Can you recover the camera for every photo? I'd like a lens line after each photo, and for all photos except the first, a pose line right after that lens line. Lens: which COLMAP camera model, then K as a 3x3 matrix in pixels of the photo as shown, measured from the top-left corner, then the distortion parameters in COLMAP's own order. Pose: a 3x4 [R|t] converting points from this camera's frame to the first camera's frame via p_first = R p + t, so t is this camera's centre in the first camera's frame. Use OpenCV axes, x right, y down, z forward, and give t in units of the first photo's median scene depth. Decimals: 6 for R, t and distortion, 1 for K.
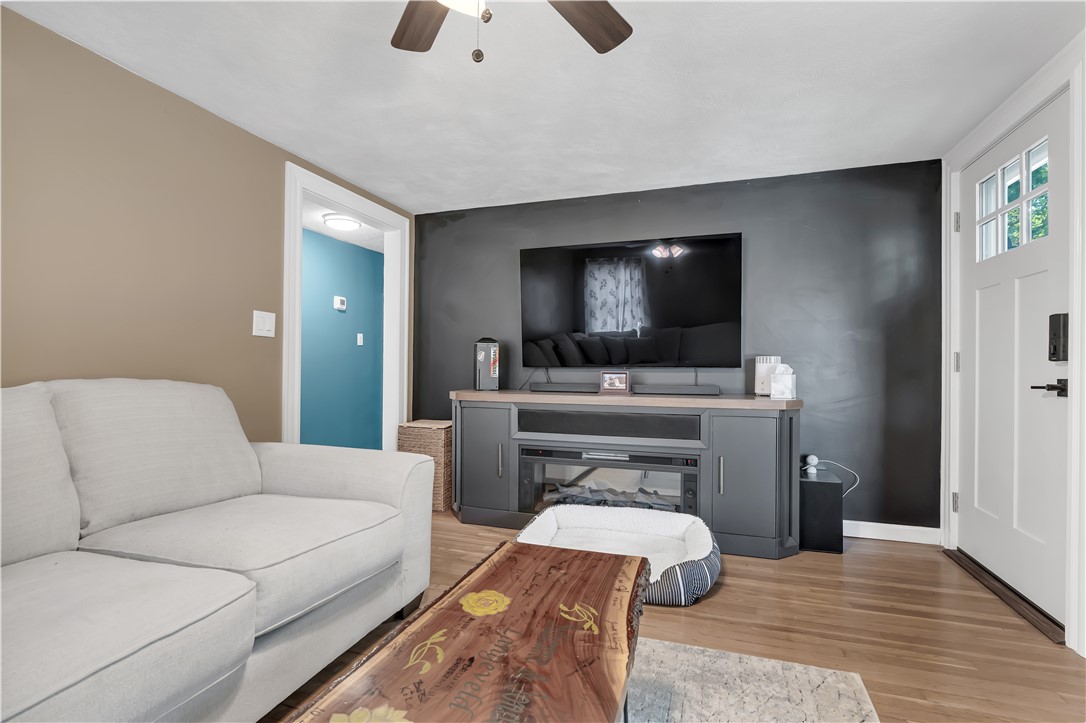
lens RADIAL K [[494.3, 0, 554.5], [0, 494.3, 362.6], [0, 0, 1]] dist [-0.002674, 0.000435]
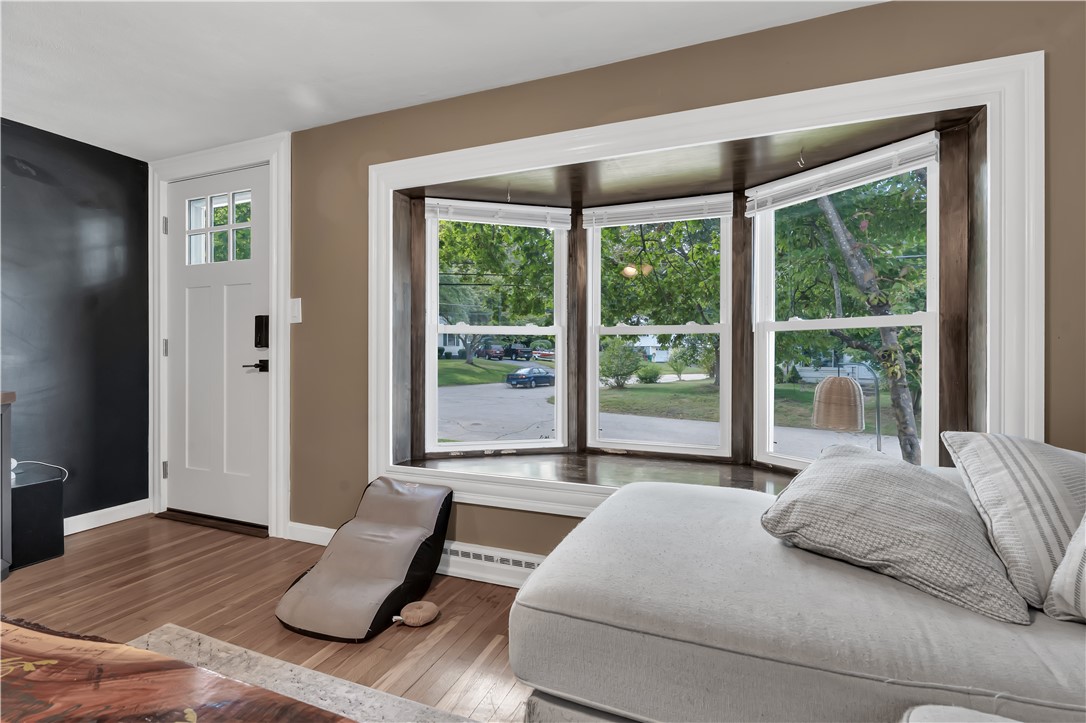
lens RADIAL K [[494.3, 0, 545.9], [0, 494.3, 354.1], [0, 0, 1]] dist [-0.002674, 0.000435]
pose [[0.069580, -0.007160, 0.997551, -0.295431], [-0.003447, 0.999967, 0.007417, 0.002078], [-0.997570, -0.003955, 0.069553, 0.040342]]
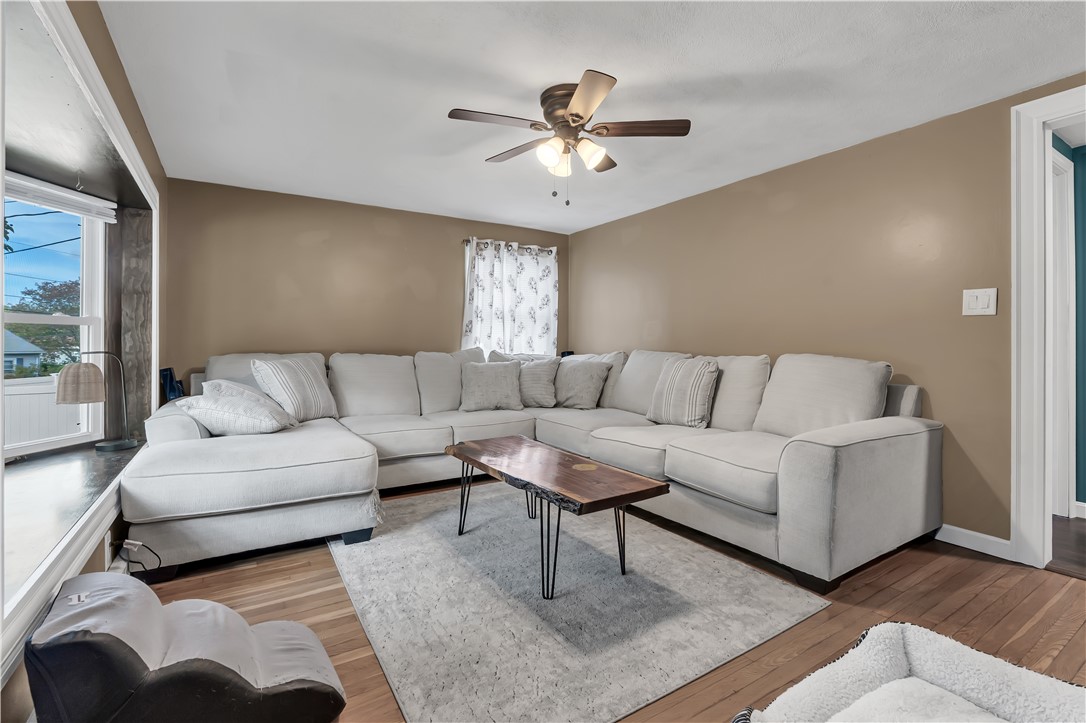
lens RADIAL K [[494.3, 0, 549.2], [0, 494.3, 360.8], [0, 0, 1]] dist [-0.002674, 0.000435]
pose [[-0.652829, 0.028204, -0.756980, 0.669433], [0.001358, 0.999349, 0.036064, -0.001317], [0.757504, 0.022516, -0.652442, 1.008794]]
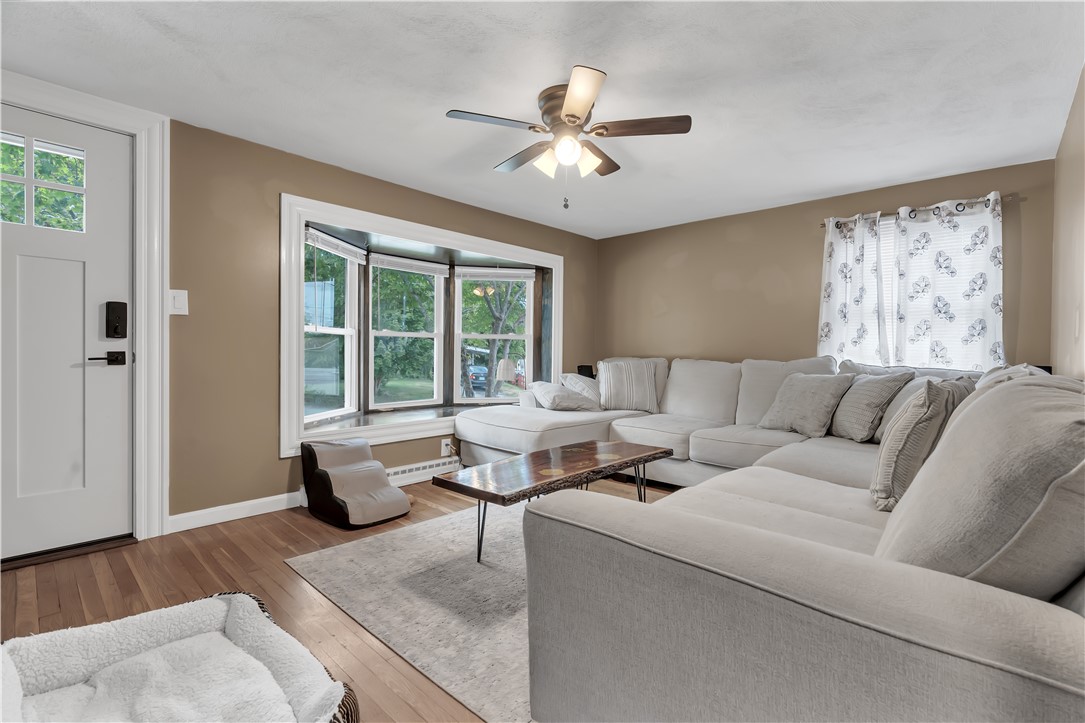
lens RADIAL K [[493.9, 0, 539.9], [0, 493.9, 355.7], [0, 0, 1]] dist [-0.002674, 0.000435]
pose [[-0.899851, -0.017476, 0.435848, -0.431870], [-0.013851, 0.999838, 0.011494, 0.010375], [-0.435978, 0.004306, -0.899947, 1.286687]]
